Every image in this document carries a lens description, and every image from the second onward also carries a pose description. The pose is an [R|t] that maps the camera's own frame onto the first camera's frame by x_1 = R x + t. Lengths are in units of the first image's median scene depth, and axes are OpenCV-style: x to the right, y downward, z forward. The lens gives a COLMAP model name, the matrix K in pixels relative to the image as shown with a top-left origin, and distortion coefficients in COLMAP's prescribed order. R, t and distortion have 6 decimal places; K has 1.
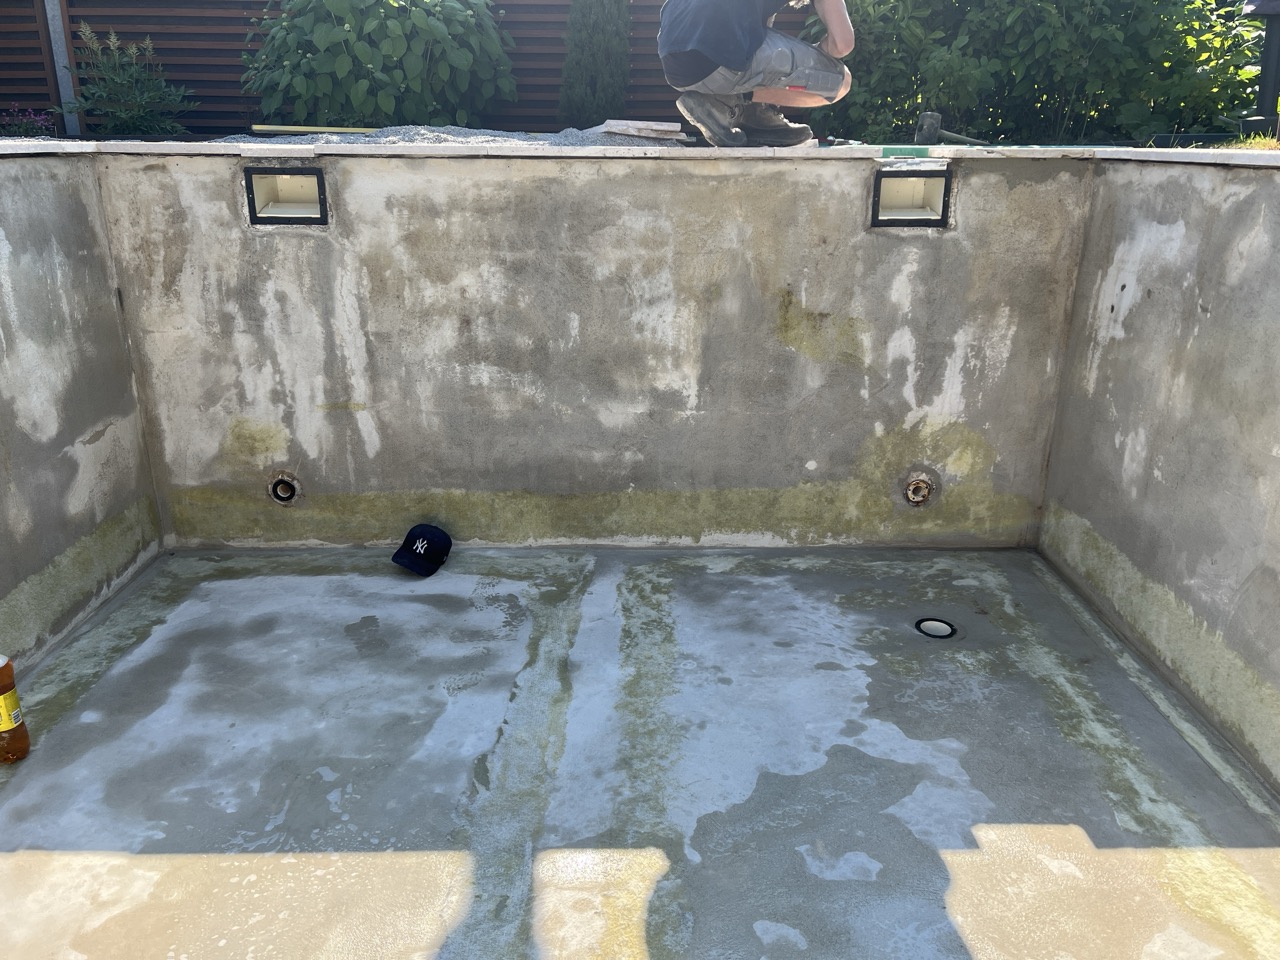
lens RADIAL K [[942.7, 0, 639.1], [0, 942.7, 470.2], [0, 0, 1]] dist [0.056319, -0.063733]
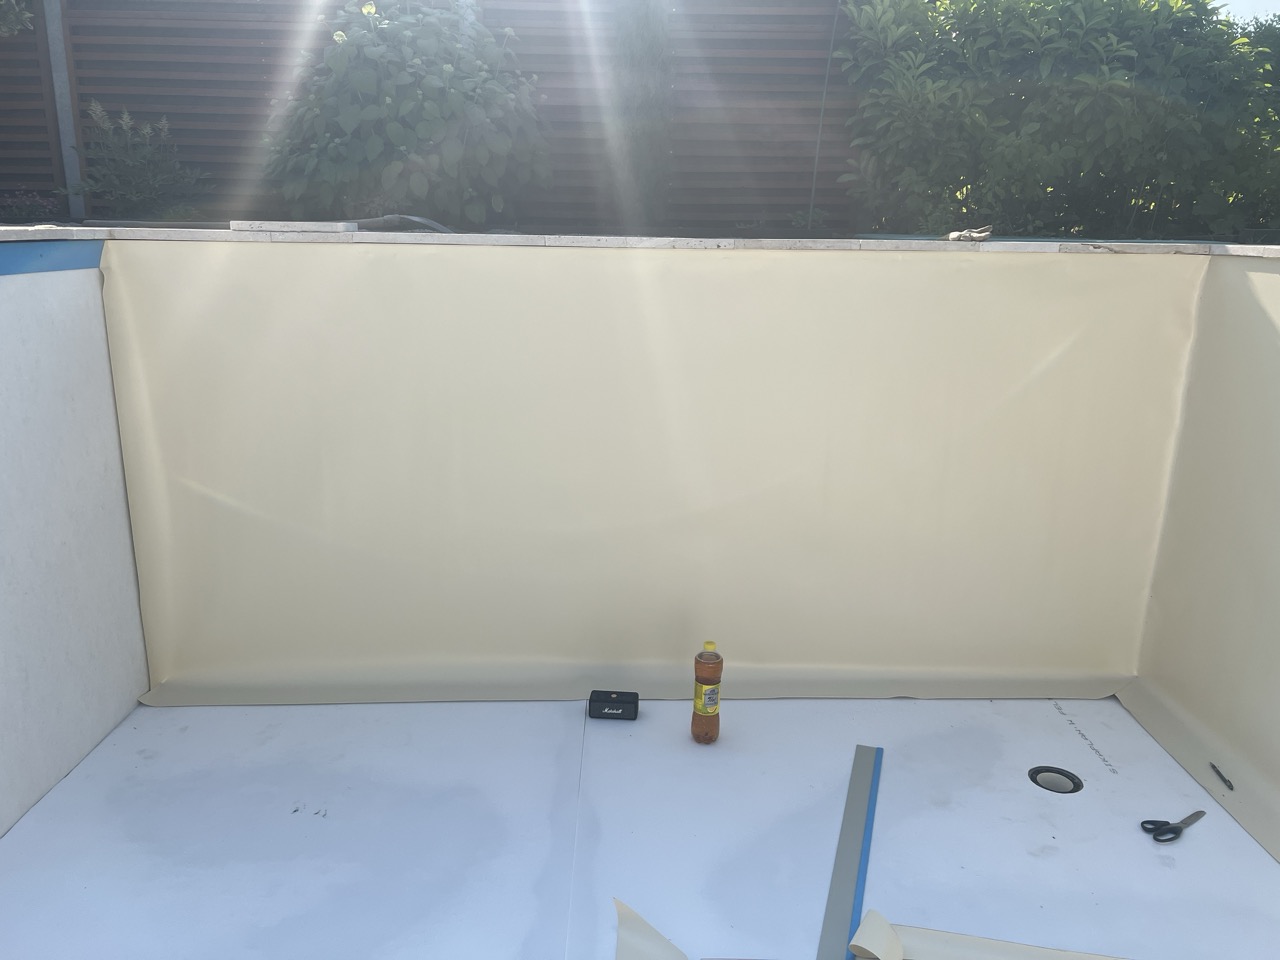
lens RADIAL K [[942.7, 0, 646.9], [0, 942.7, 480.3], [0, 0, 1]] dist [0.056319, -0.063733]
pose [[0.999897, 0.005776, 0.013164, -0.067961], [-0.004832, 0.997488, -0.070667, -0.045366], [-0.013539, 0.070596, 0.997413, 0.113176]]
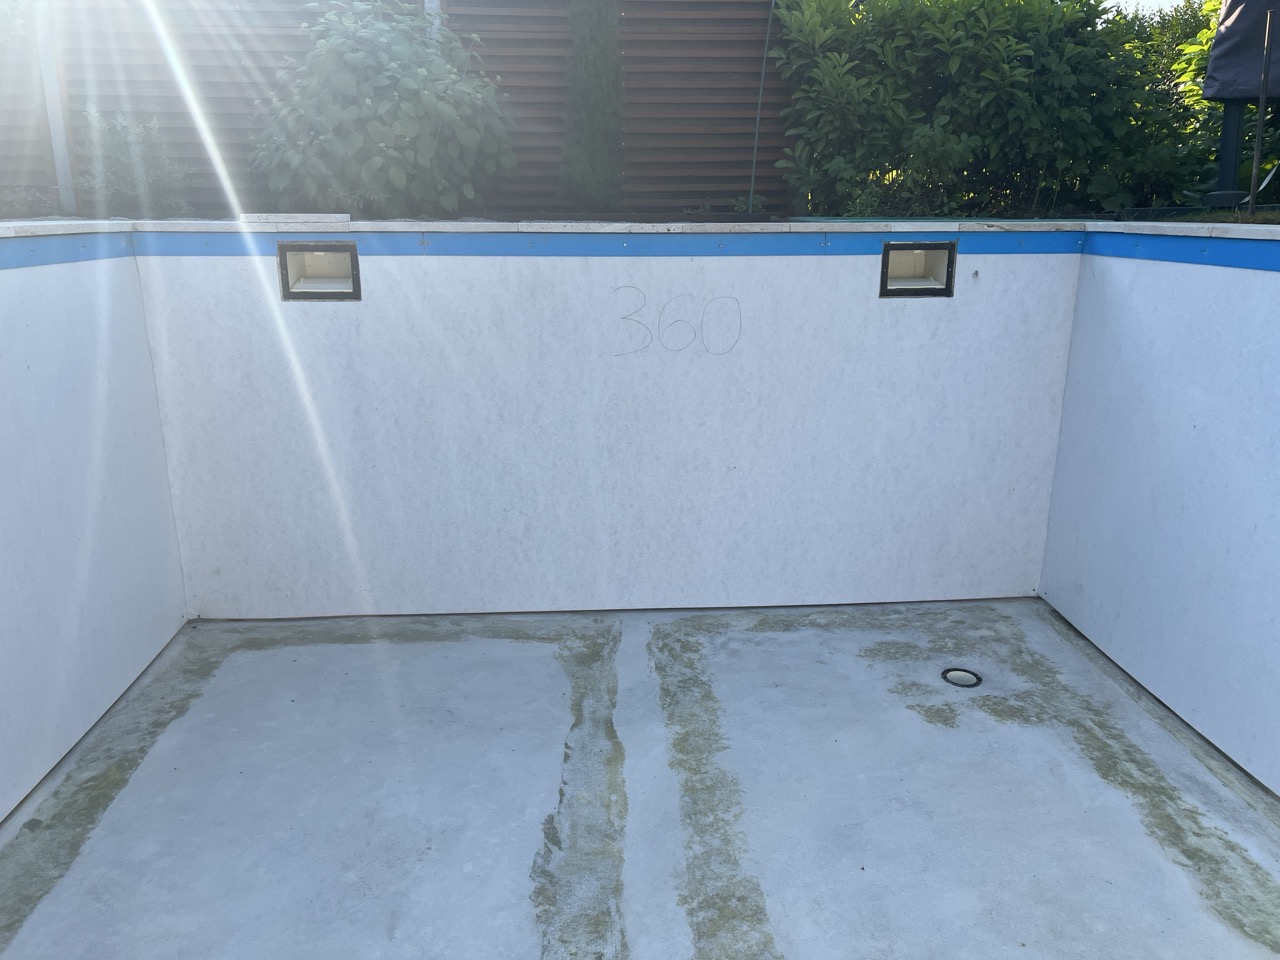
lens RADIAL K [[942.7, 0, 639.5], [0, 942.7, 478.8], [0, 0, 1]] dist [0.056319, -0.063733]
pose [[0.998398, -0.019501, 0.053113, -0.082619], [0.022478, 0.998175, -0.056042, -0.000122], [-0.051923, 0.057146, 0.997015, -0.026308]]
